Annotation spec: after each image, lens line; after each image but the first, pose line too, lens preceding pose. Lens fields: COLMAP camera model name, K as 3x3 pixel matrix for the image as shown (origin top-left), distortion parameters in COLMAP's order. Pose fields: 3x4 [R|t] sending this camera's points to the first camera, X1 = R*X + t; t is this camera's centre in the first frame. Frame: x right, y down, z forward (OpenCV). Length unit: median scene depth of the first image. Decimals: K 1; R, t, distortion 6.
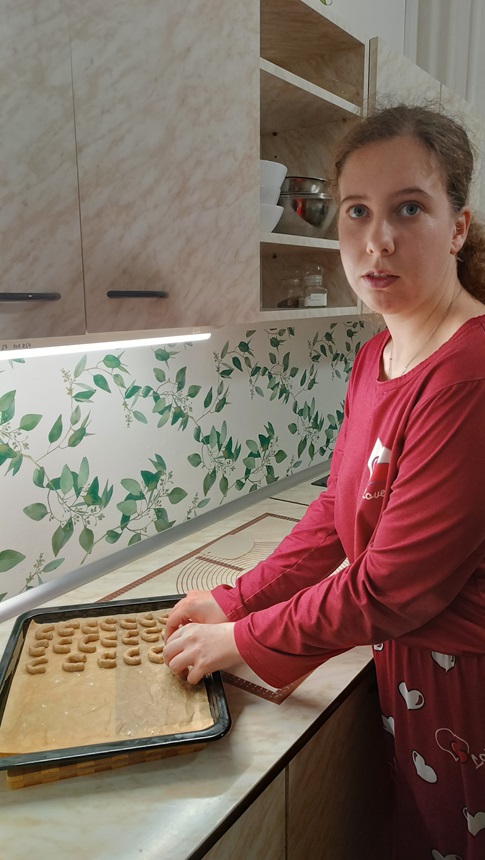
lens RADIAL K [[629.2, 0, 233.9], [0, 629.2, 434.5], [0, 0, 1]] dist [0.024172, -0.024279]
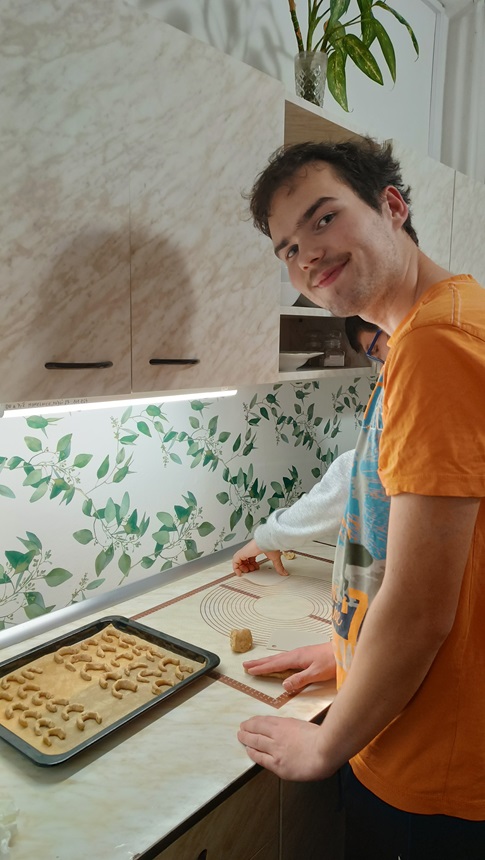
lens RADIAL K [[629.2, 0, 230.9], [0, 629.2, 432.7], [0, 0, 1]] dist [0.024172, -0.024279]
pose [[0.996600, 0.031756, -0.076029, 0.038542], [-0.036613, 0.997319, -0.063357, -0.005945], [0.073814, 0.065925, 0.995091, -0.143728]]
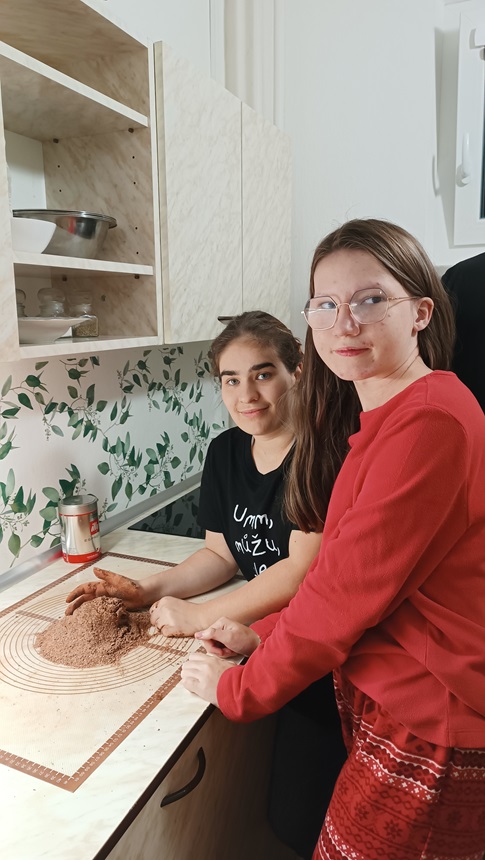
lens RADIAL K [[629.2, 0, 245.1], [0, 629.2, 429.1], [0, 0, 1]] dist [0.024172, -0.024279]
pose [[0.970421, -0.038476, 0.238333, 0.108690], [0.045938, 0.998610, -0.025832, -0.046357], [-0.237008, 0.036017, 0.970840, 0.114884]]
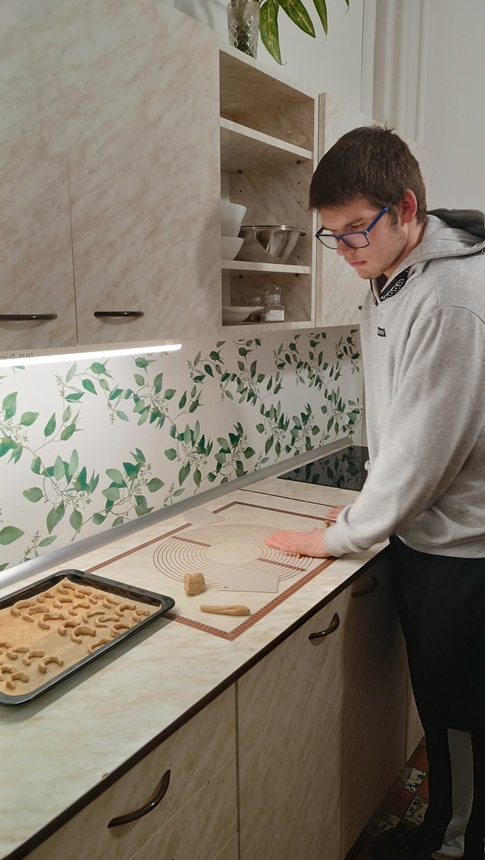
lens RADIAL K [[629.2, 0, 234.3], [0, 629.2, 436.5], [0, 0, 1]] dist [0.024172, -0.024279]
pose [[0.999791, -0.000893, 0.020418, 0.034410], [0.001087, 0.999954, -0.009515, 0.022078], [-0.020409, 0.009535, 0.999746, -0.170182]]
